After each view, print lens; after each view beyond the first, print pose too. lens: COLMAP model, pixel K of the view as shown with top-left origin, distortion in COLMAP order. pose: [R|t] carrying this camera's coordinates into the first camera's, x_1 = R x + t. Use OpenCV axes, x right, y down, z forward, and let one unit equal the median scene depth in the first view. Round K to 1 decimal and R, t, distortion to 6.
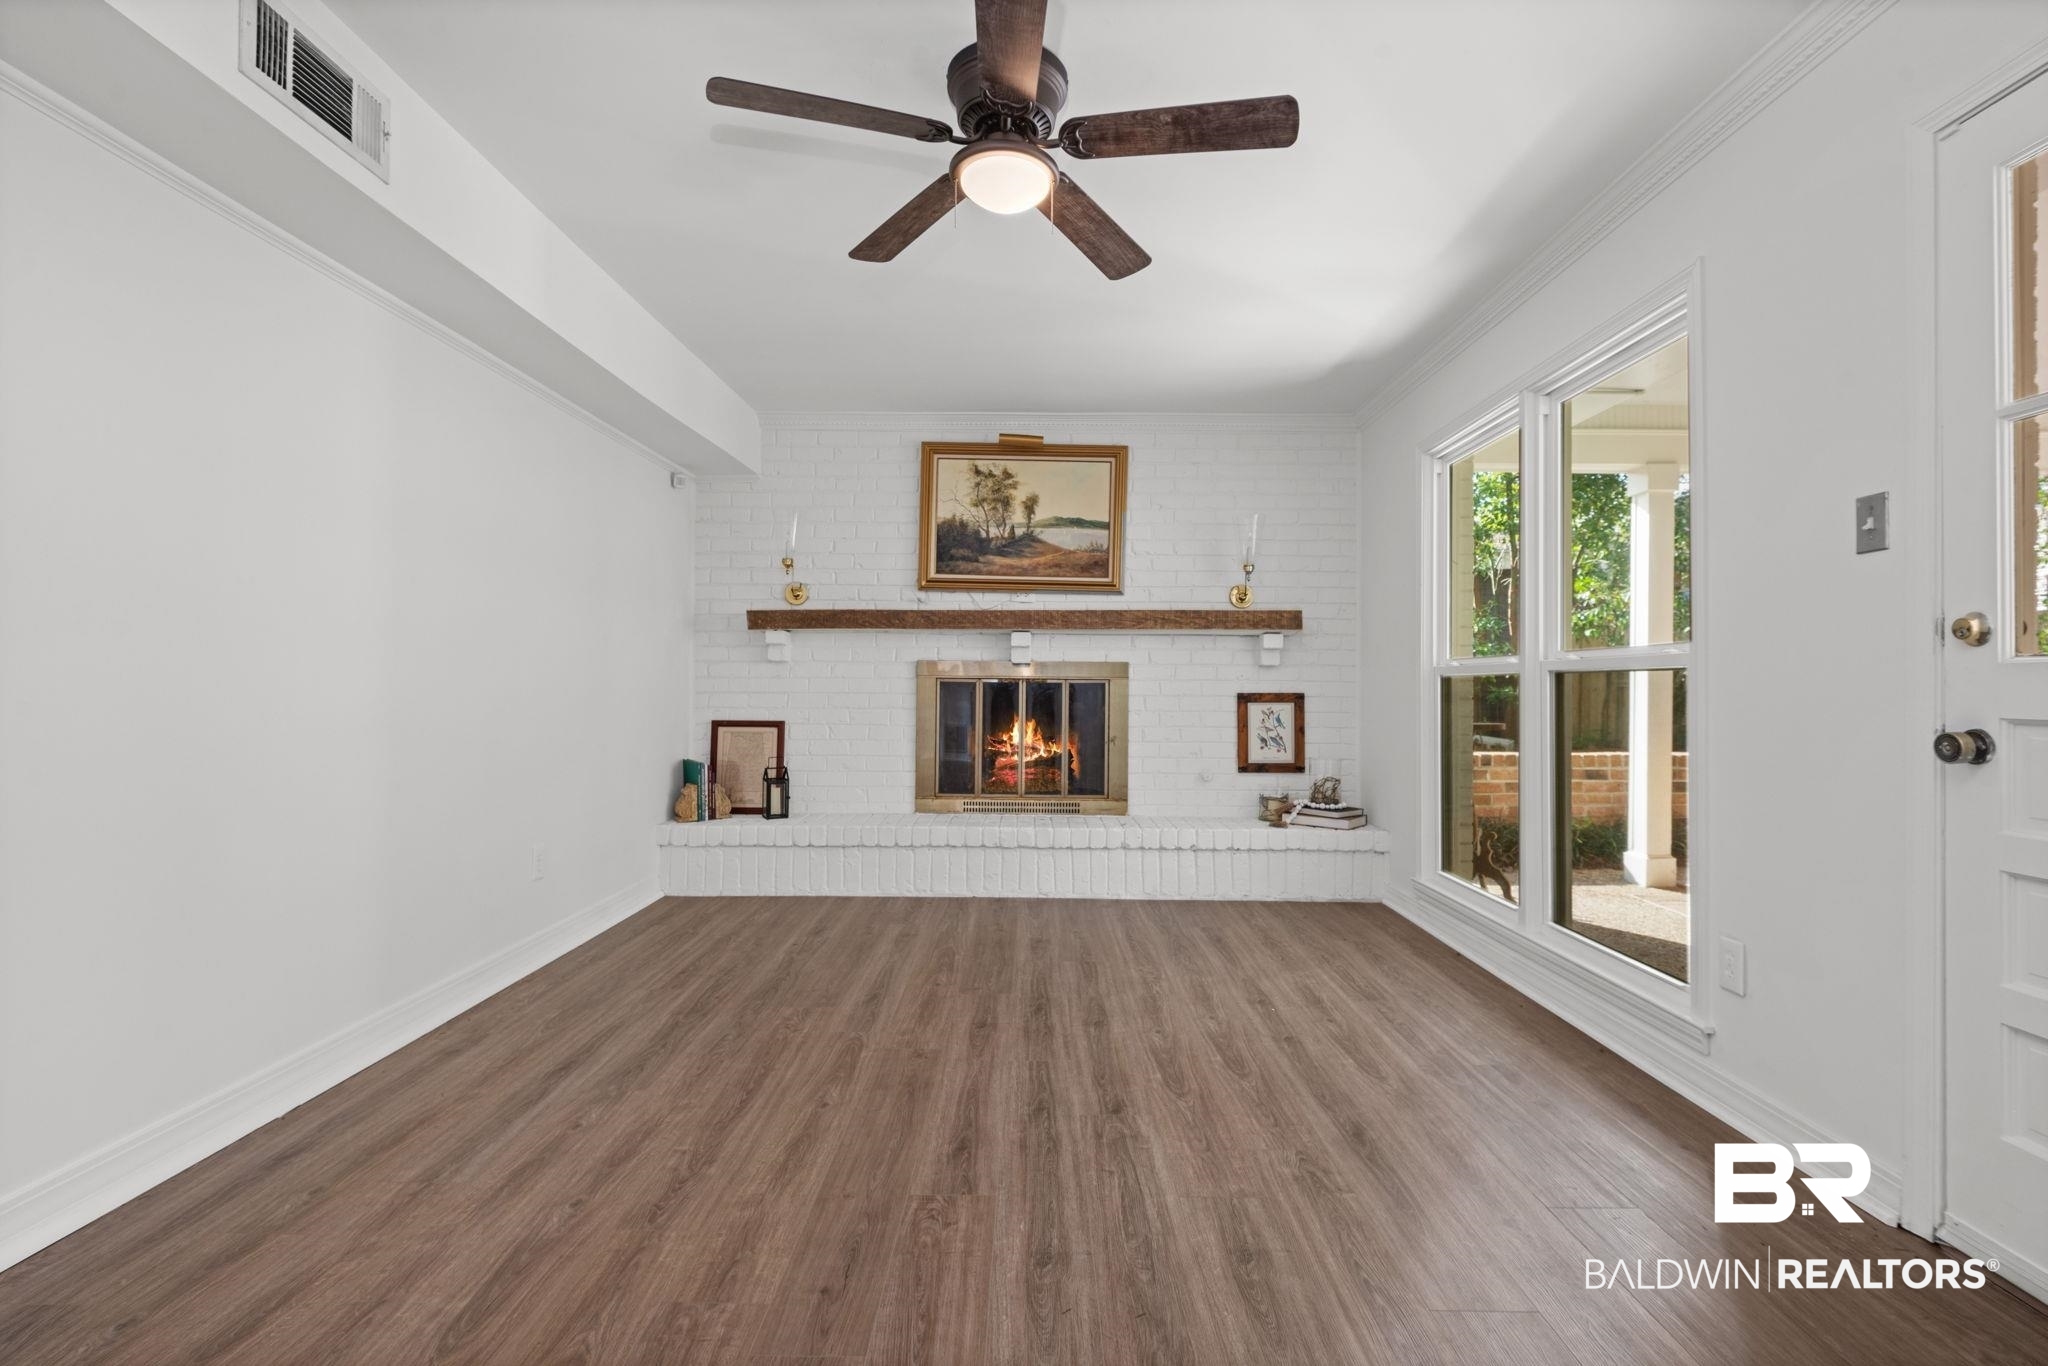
lens RADIAL K [[924.8, 0, 1026.4], [0, 924.8, 676.4], [0, 0, 1]] dist [0.006503, -0.013348]
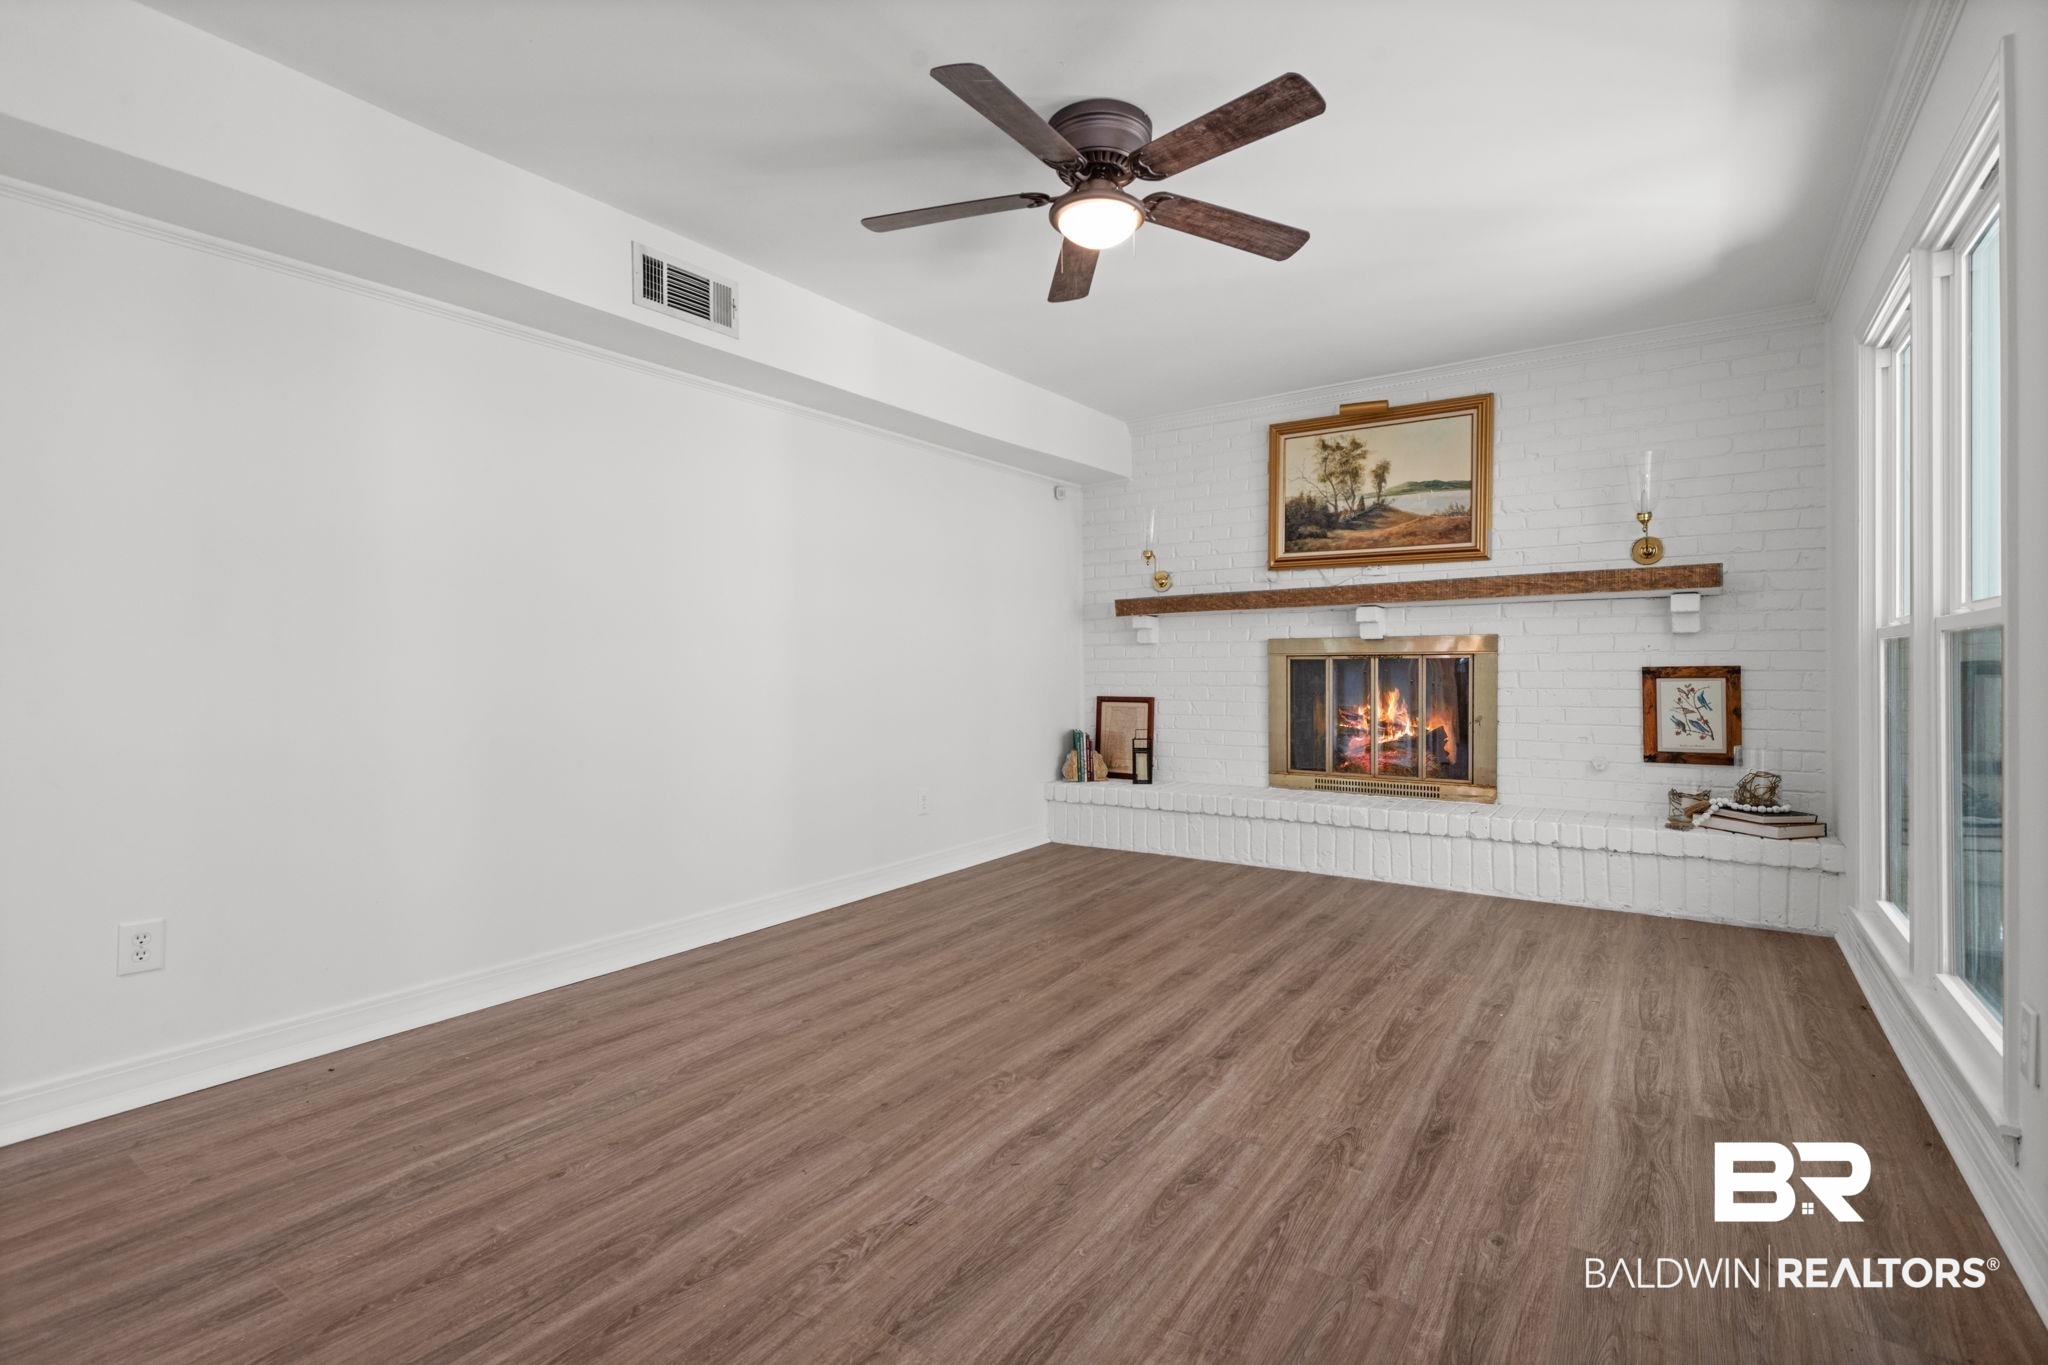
lens RADIAL K [[924.8, 0, 1026.4], [0, 924.8, 675.9], [0, 0, 1]] dist [0.006503, -0.013348]
pose [[0.827483, -0.006906, -0.561448, 0.245337], [0.018823, 0.999704, 0.015444, 0.002756], [0.561175, -0.023348, 0.827368, -0.003089]]
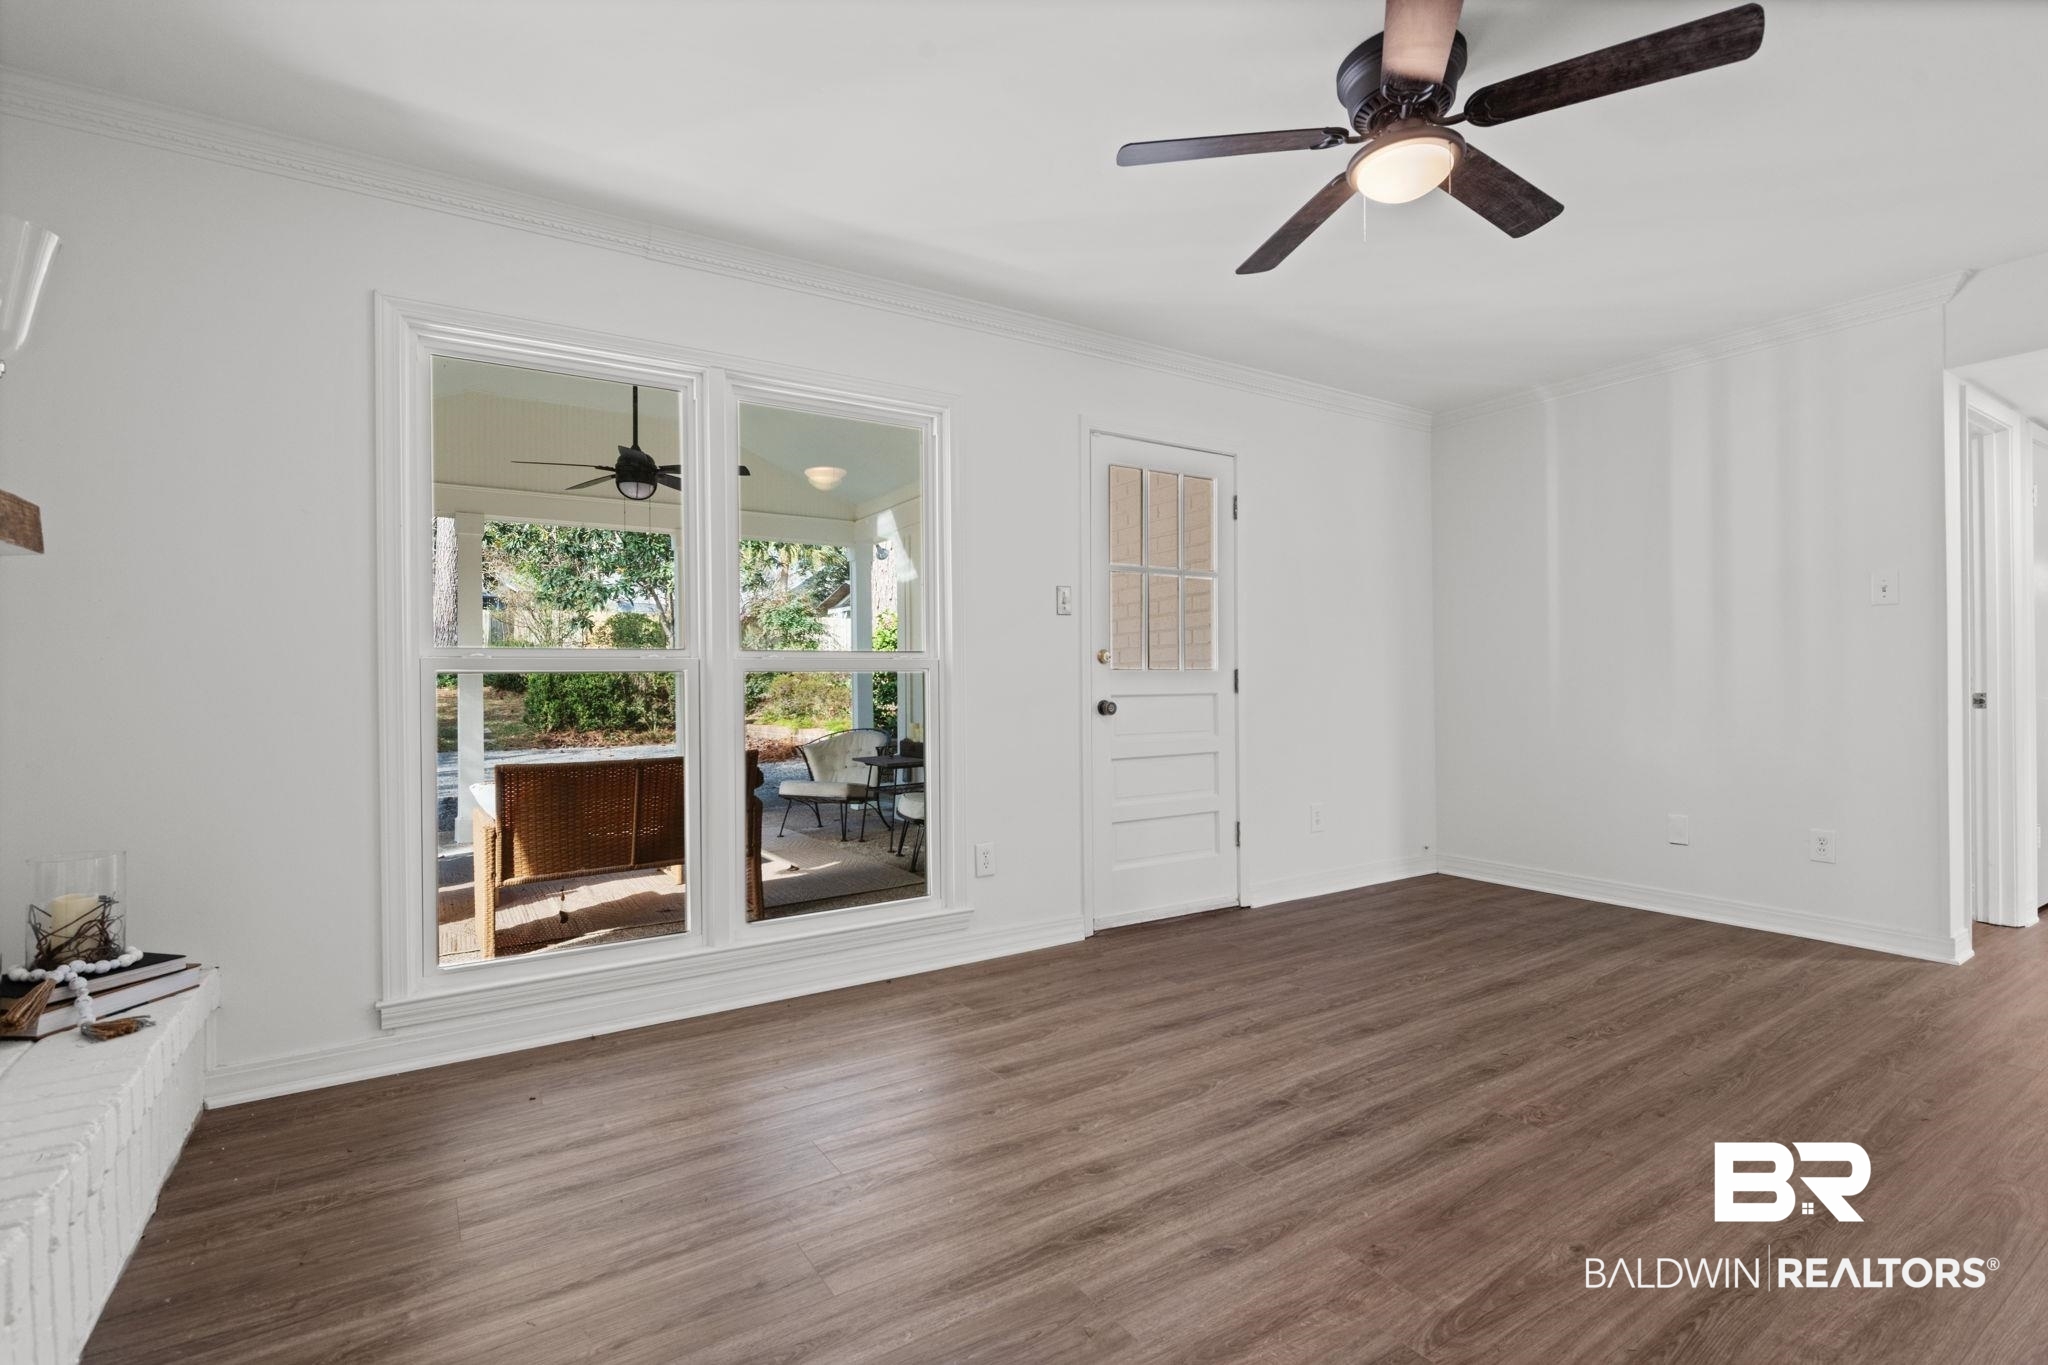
lens RADIAL K [[944.9, 0, 1017.0], [0, 944.9, 673.8], [0, 0, 1]] dist [0.003370, -0.011041]
pose [[-0.550154, 0.008850, 0.835016, -0.291183], [-0.000700, 0.999939, -0.011059, 0.005591], [-0.835063, -0.006669, -0.550114, 0.863771]]
